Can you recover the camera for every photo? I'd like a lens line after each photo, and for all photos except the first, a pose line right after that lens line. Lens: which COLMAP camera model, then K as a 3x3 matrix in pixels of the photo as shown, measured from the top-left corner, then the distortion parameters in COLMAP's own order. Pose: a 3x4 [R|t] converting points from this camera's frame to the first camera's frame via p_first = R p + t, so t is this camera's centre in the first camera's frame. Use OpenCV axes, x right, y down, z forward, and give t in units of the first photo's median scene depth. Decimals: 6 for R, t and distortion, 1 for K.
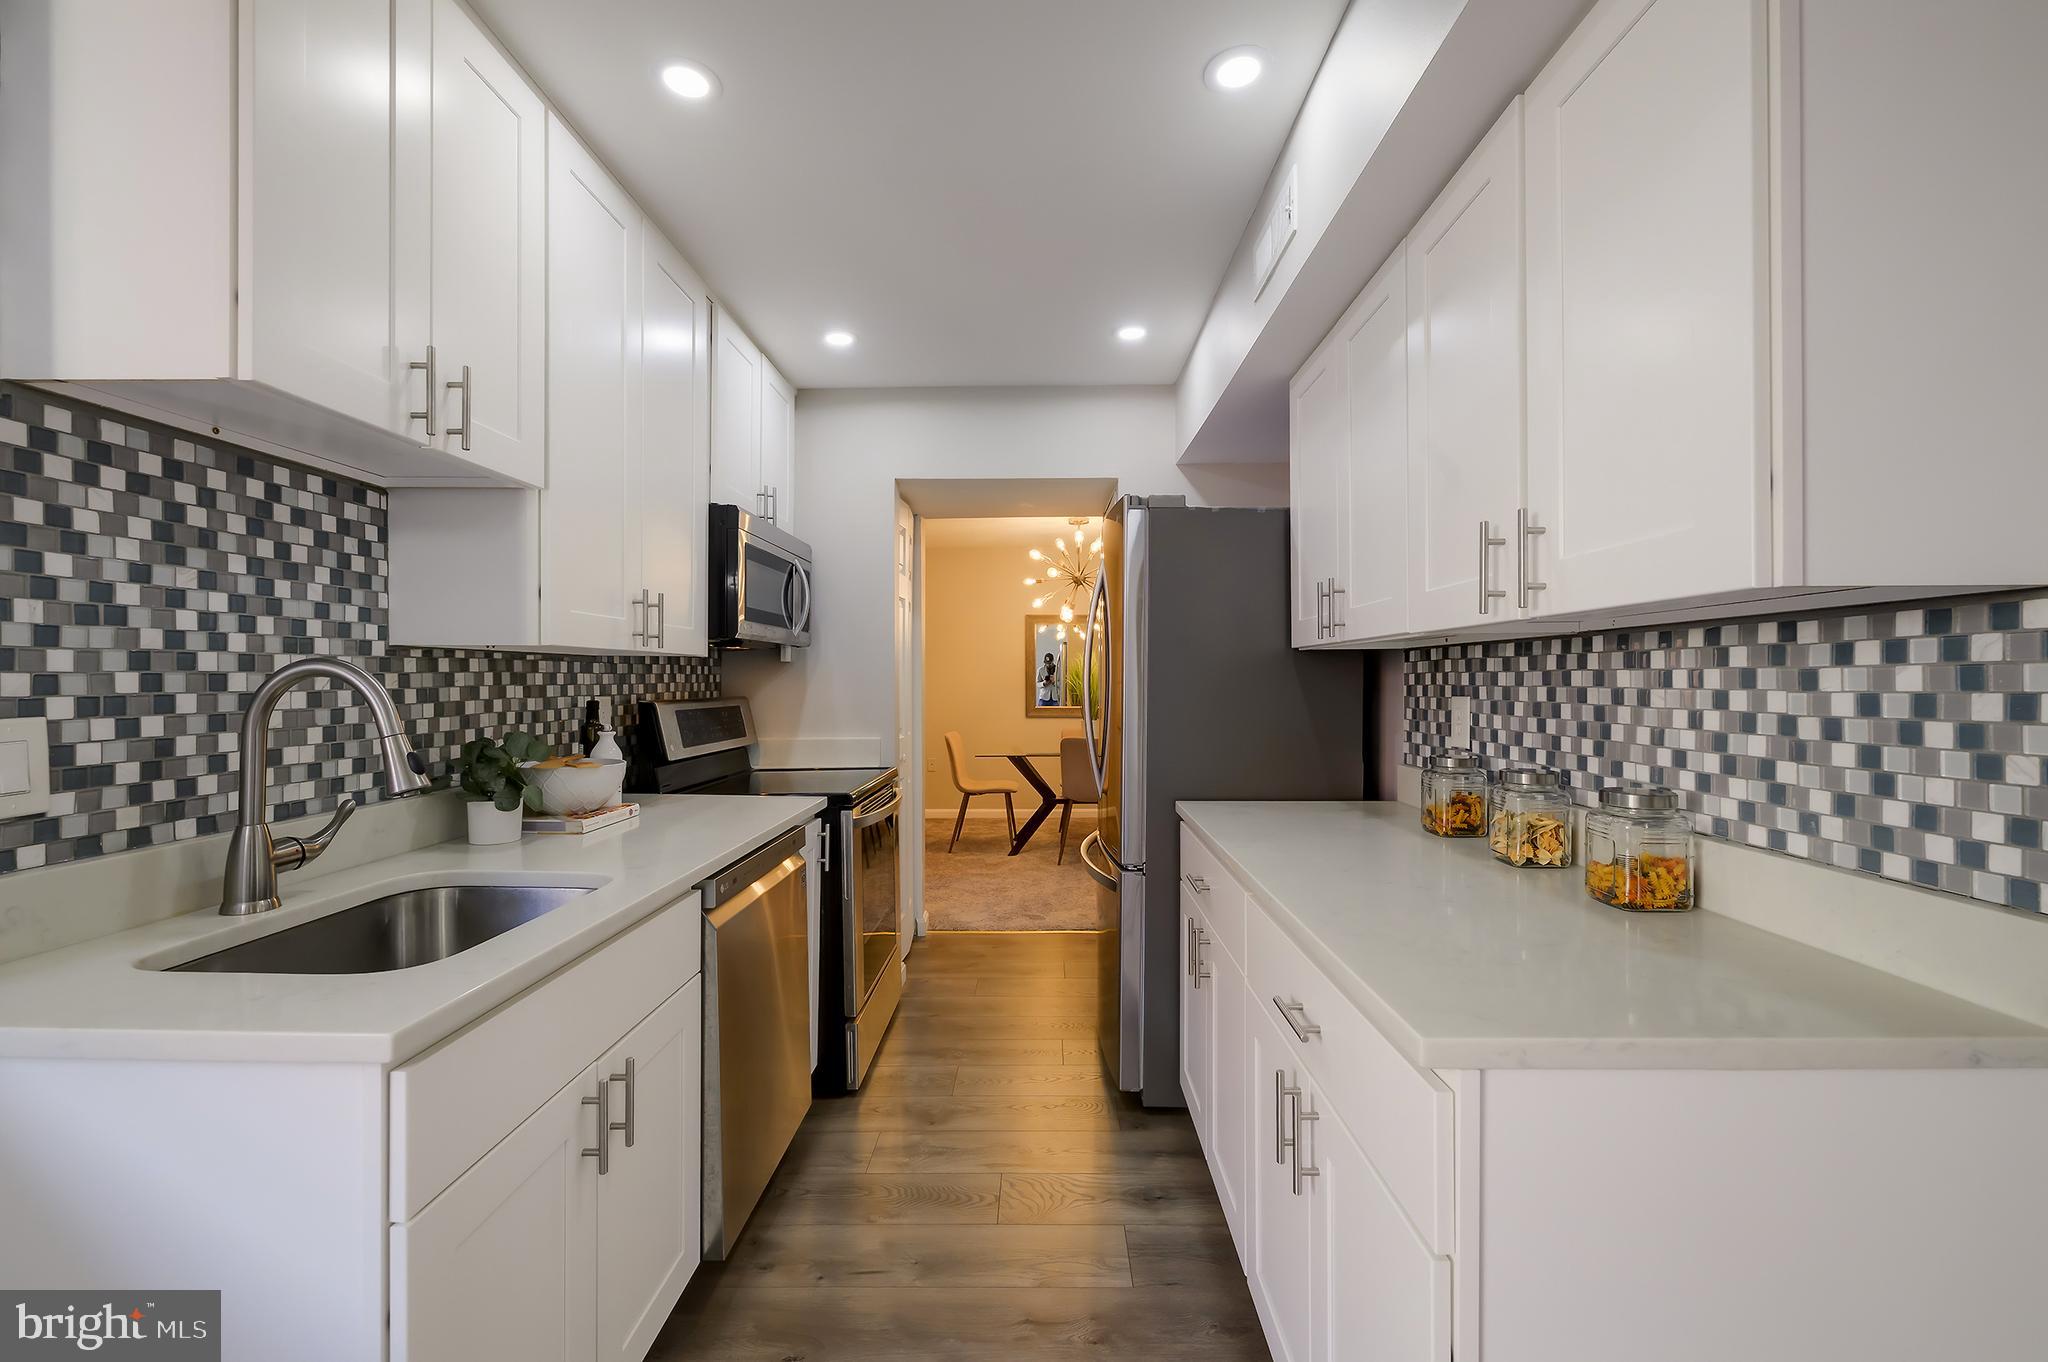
lens RADIAL K [[824.4, 0, 1035.7], [0, 824.4, 683.5], [0, 0, 1]] dist [-0.001095, 0.000167]
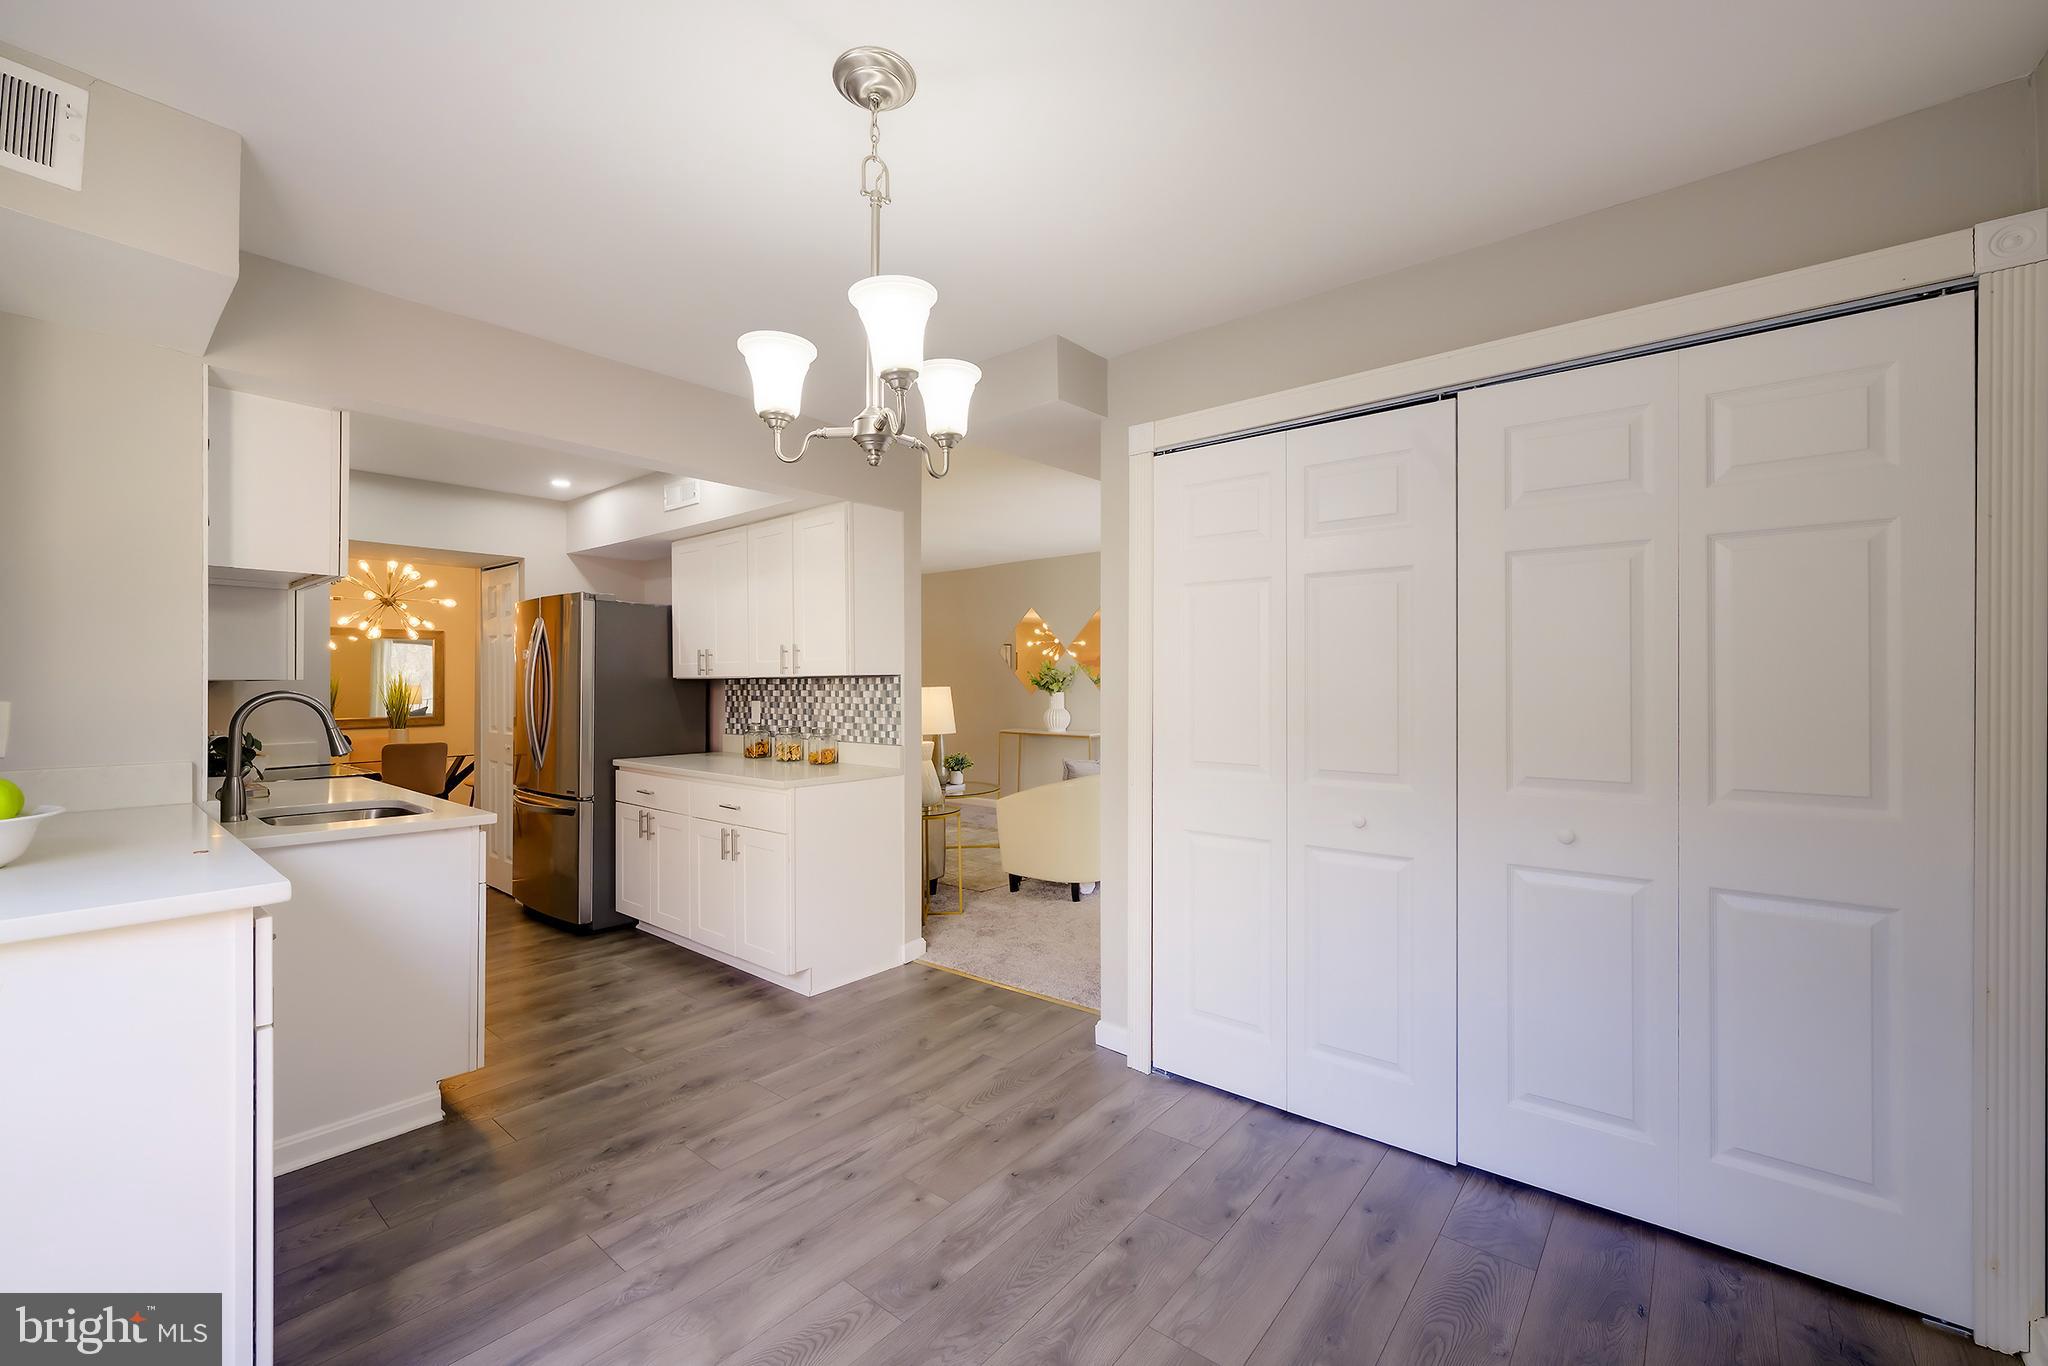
lens RADIAL K [[814.5, 0, 1031.4], [0, 814.5, 690.4], [0, 0, 1]] dist [-0.000607, 0.000167]
pose [[0.621441, -0.003418, 0.783454, -0.875212], [0.005041, 0.999987, 0.000364, -0.011621], [-0.783445, 0.003723, 0.621450, -1.128815]]
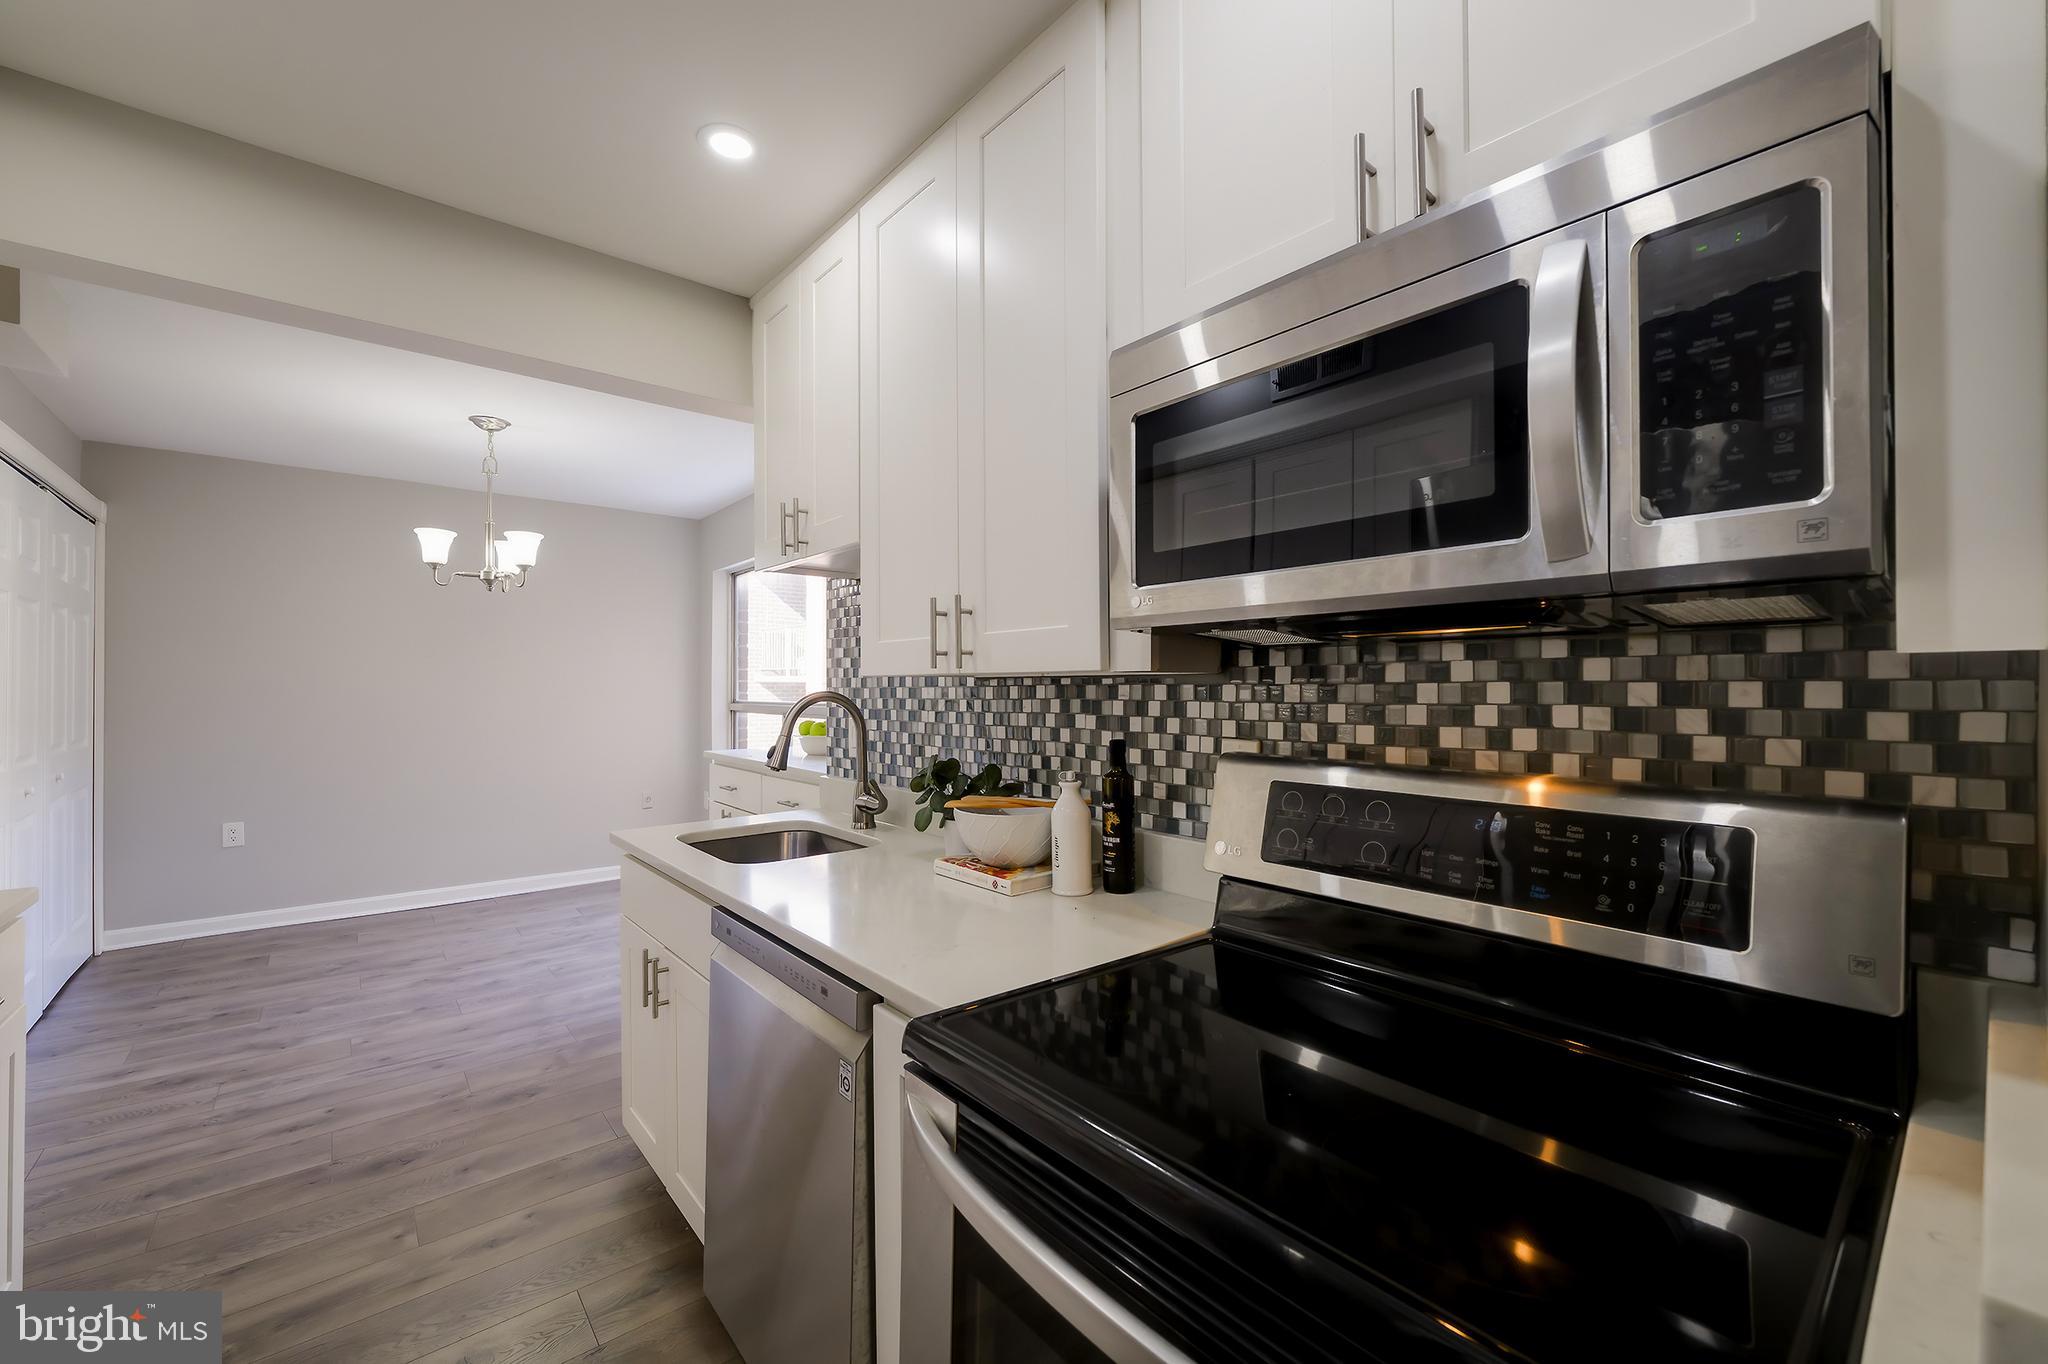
lens RADIAL K [[814.5, 0, 1029.1], [0, 814.5, 688.4], [0, 0, 1]] dist [-0.000607, 0.000167]
pose [[-0.755145, -0.003362, -0.655550, -0.023805], [-0.006693, 0.999974, 0.002581, -0.030033], [0.655524, 0.006336, -0.755148, 1.797402]]
